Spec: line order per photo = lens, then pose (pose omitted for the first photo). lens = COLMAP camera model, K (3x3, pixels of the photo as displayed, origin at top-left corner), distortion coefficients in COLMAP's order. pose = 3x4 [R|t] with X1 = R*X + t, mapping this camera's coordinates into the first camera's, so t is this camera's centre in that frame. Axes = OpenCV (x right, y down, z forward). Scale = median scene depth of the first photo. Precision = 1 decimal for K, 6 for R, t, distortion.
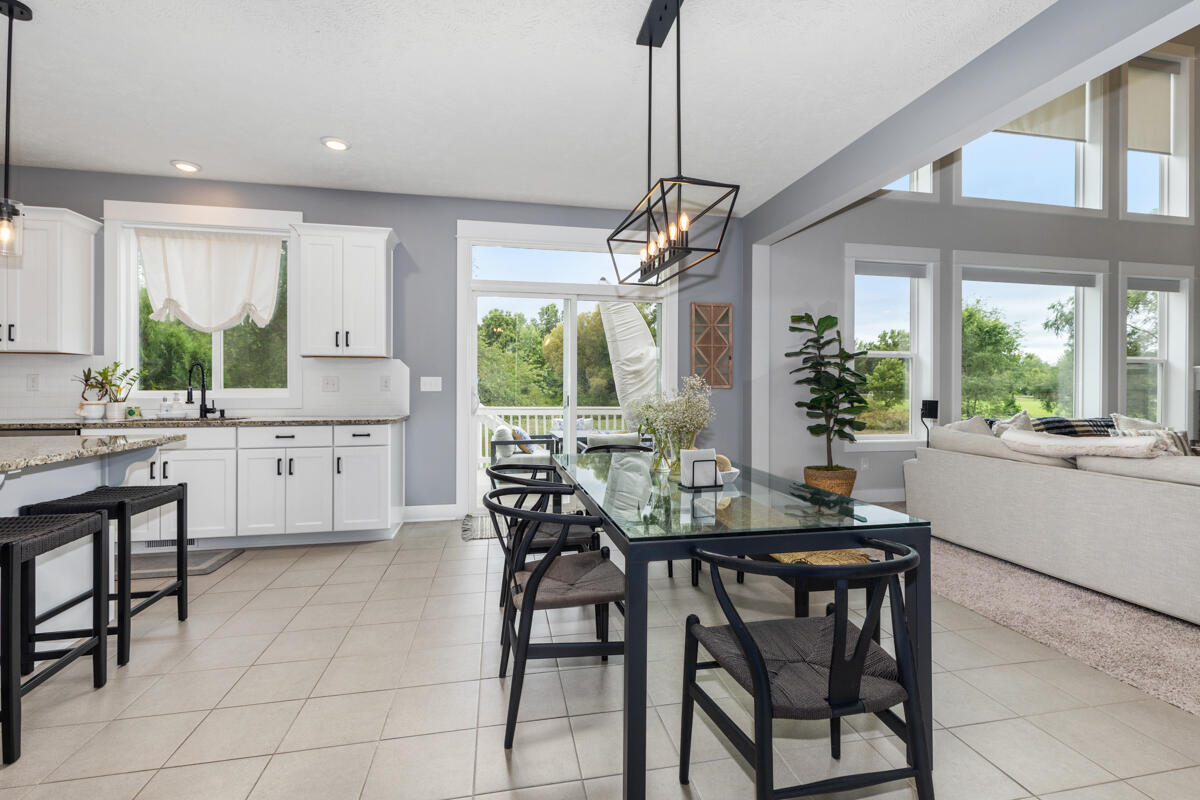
lens RADIAL K [[543.2, 0, 609.9], [0, 543.2, 392.3], [0, 0, 1]] dist [0.002478, 0.000333]
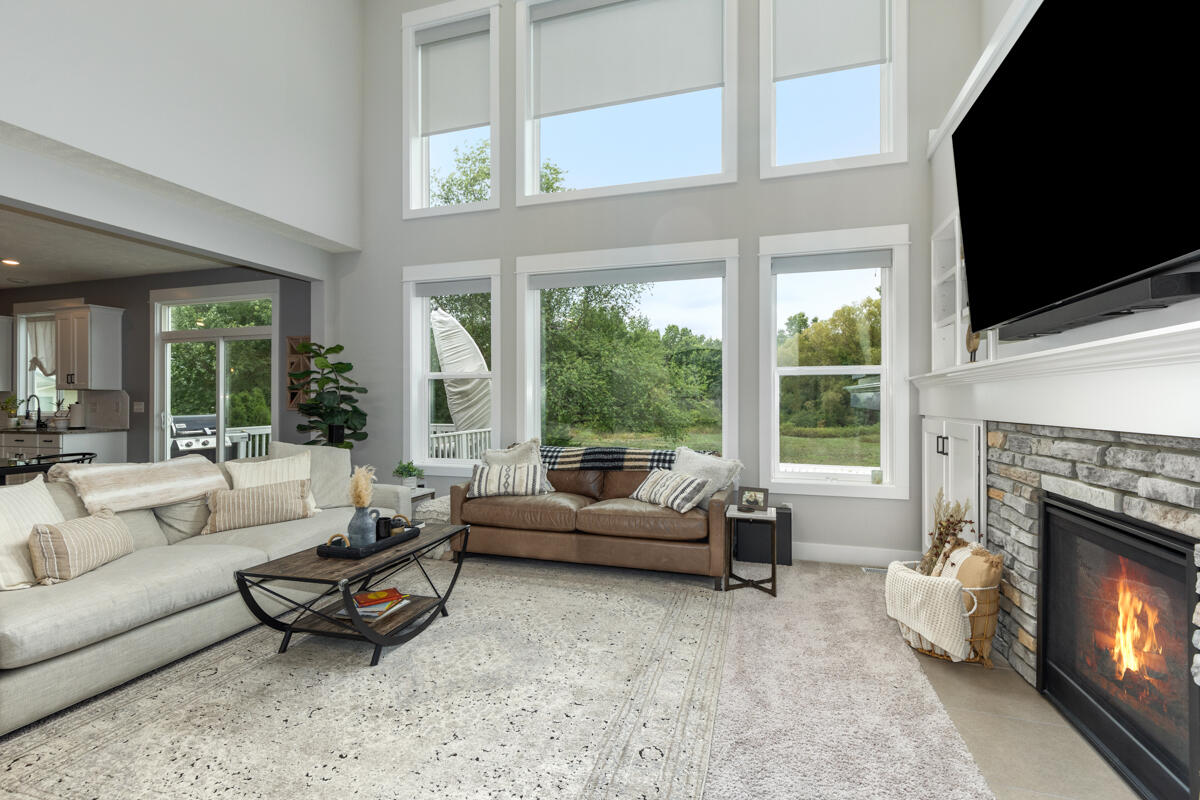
lens RADIAL K [[543.2, 0, 606.2], [0, 543.2, 399.0], [0, 0, 1]] dist [0.002478, 0.000333]
pose [[0.873950, -0.005698, -0.485983, 1.528544], [-0.001228, 0.999902, -0.013932, -0.019468], [0.486015, 0.012773, 0.873857, 0.366231]]
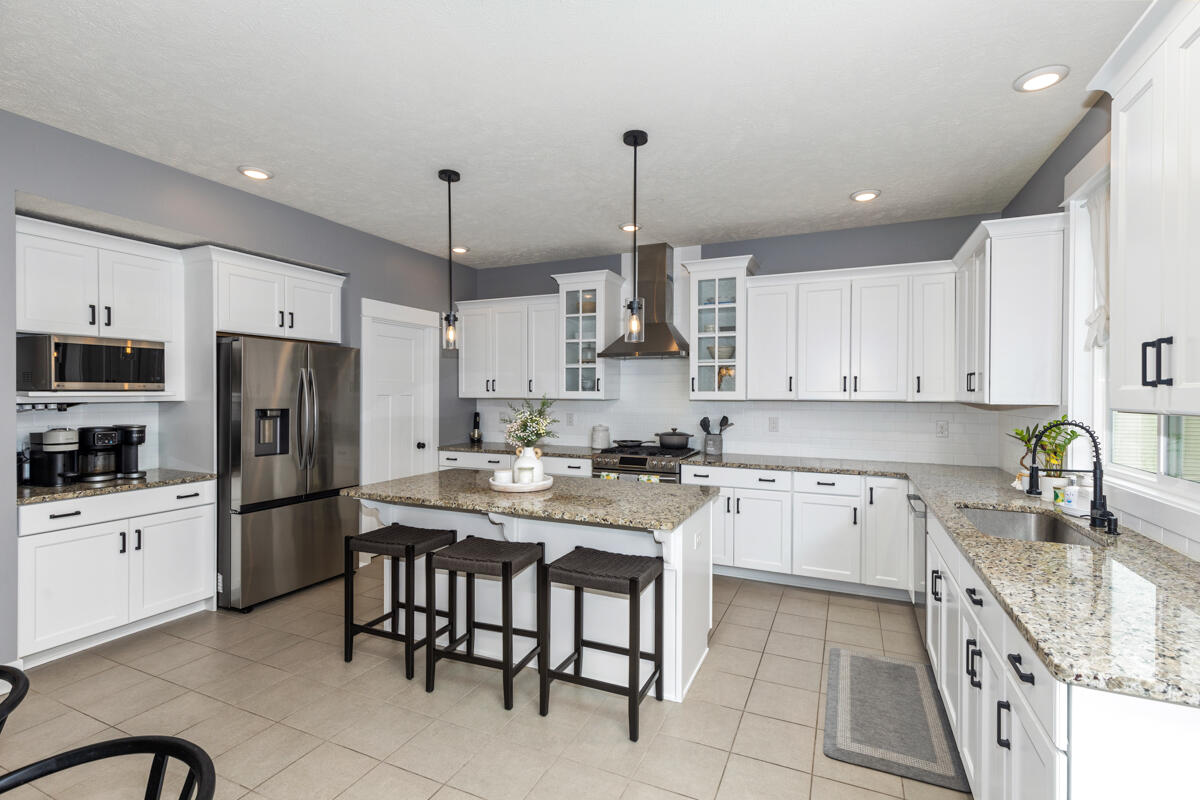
lens RADIAL K [[543.2, 0, 598.8], [0, 543.2, 397.9], [0, 0, 1]] dist [0.002478, 0.000333]
pose [[-0.590916, 0.001231, -0.806732, -0.038993], [-0.011107, 0.999892, 0.009662, -0.072733], [0.806657, 0.014670, -0.590838, 0.881679]]
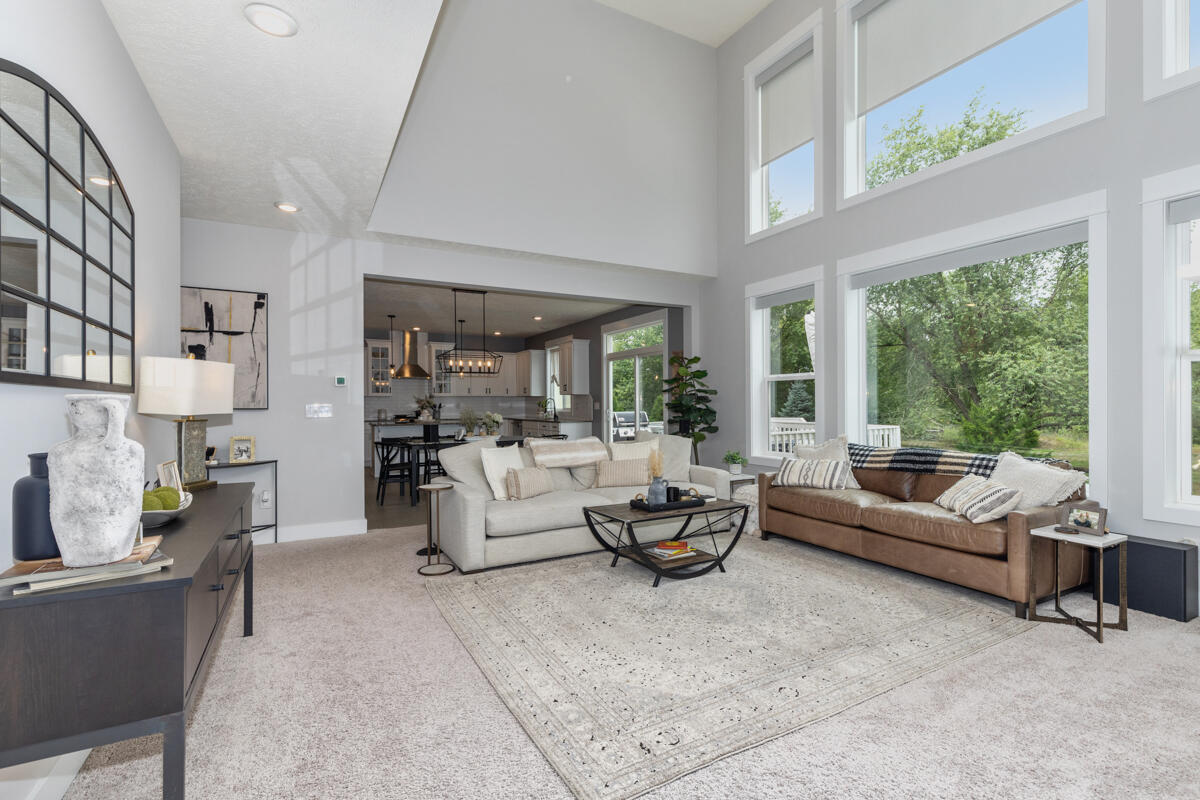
lens RADIAL K [[543.2, 0, 605.2], [0, 543.2, 408.5], [0, 0, 1]] dist [0.002478, 0.000333]
pose [[0.290328, 0.005763, -0.956910, 1.793934], [-0.000725, 0.999983, 0.005803, -0.019172], [0.956927, -0.000991, 0.290327, 0.444106]]
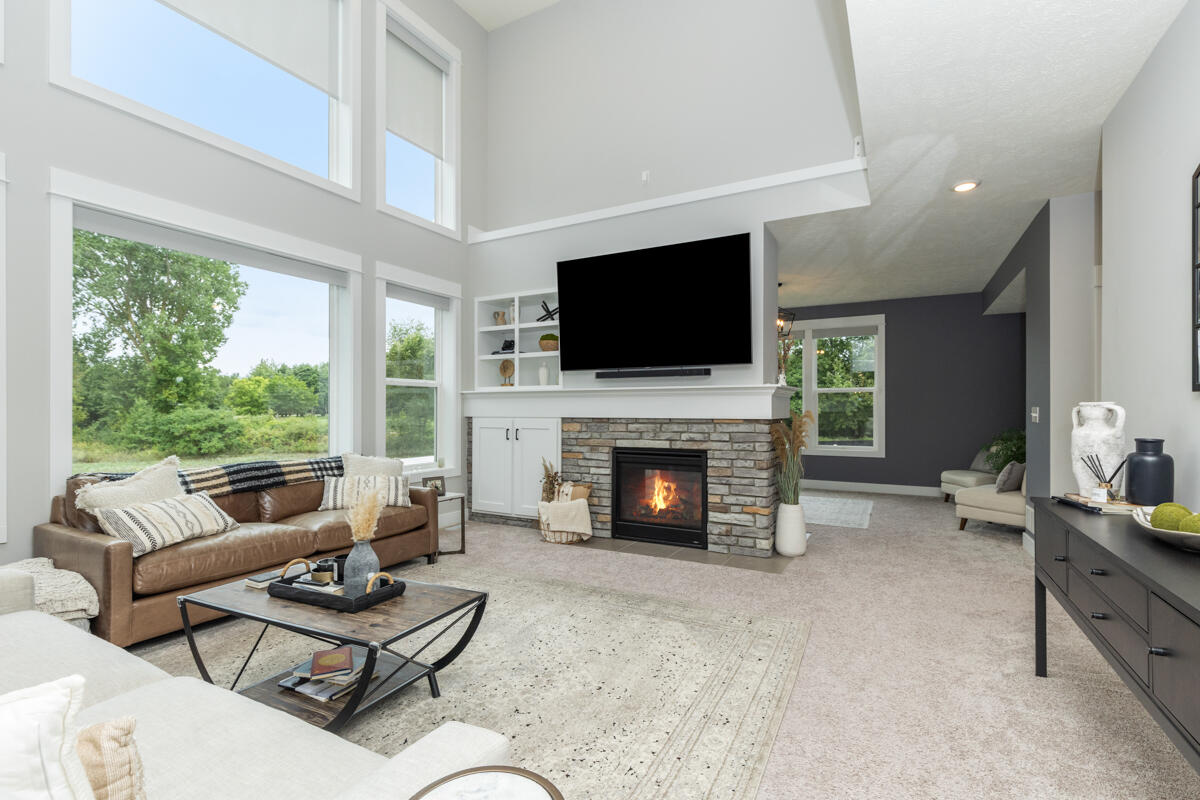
lens RADIAL K [[543.2, 0, 607.9], [0, 543.2, 416.7], [0, 0, 1]] dist [0.002478, 0.000333]
pose [[0.645355, -0.015341, 0.763729, 0.739138], [0.008122, 0.999880, 0.013221, -0.020550], [-0.763840, -0.002329, 0.645402, 0.289250]]
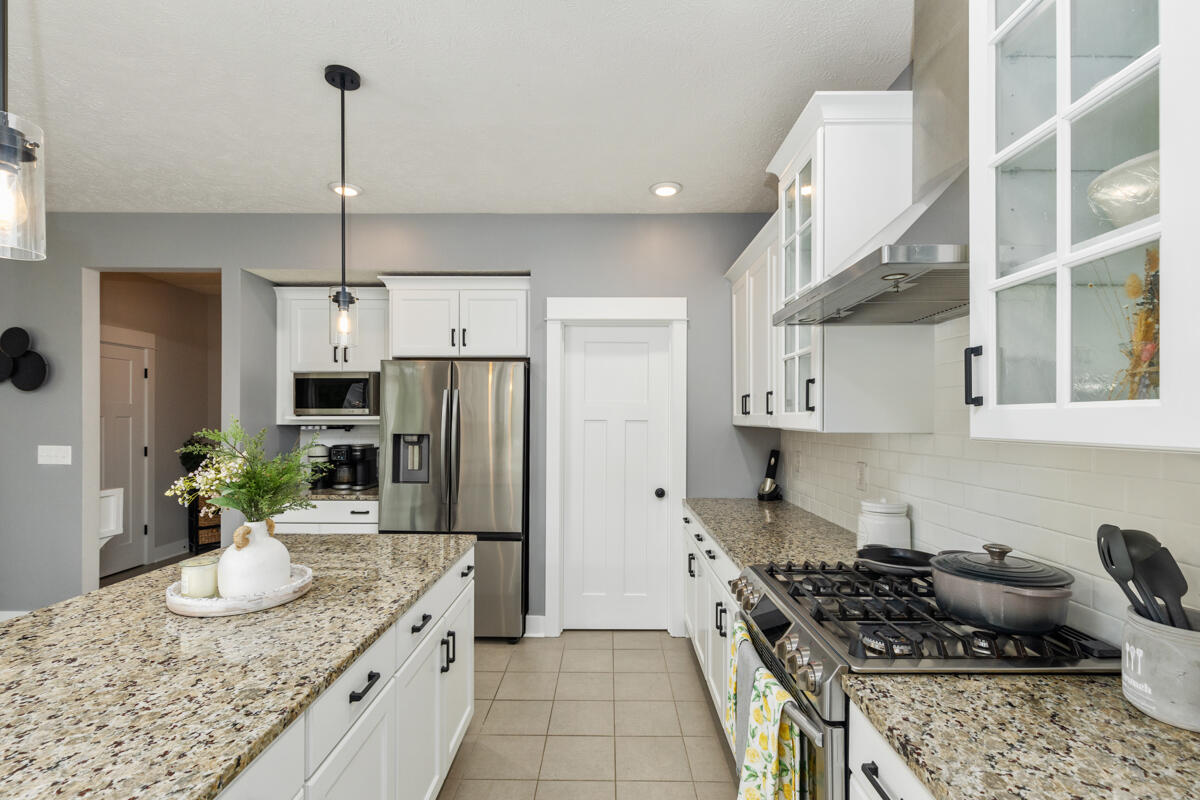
lens RADIAL K [[543.2, 0, 600.6], [0, 543.2, 414.5], [0, 0, 1]] dist [0.002478, 0.000333]
pose [[-0.977358, -0.007179, 0.211472, -0.862087], [-0.007318, 0.999973, 0.000125, -0.072663], [-0.211467, -0.001425, -0.977384, 0.691123]]
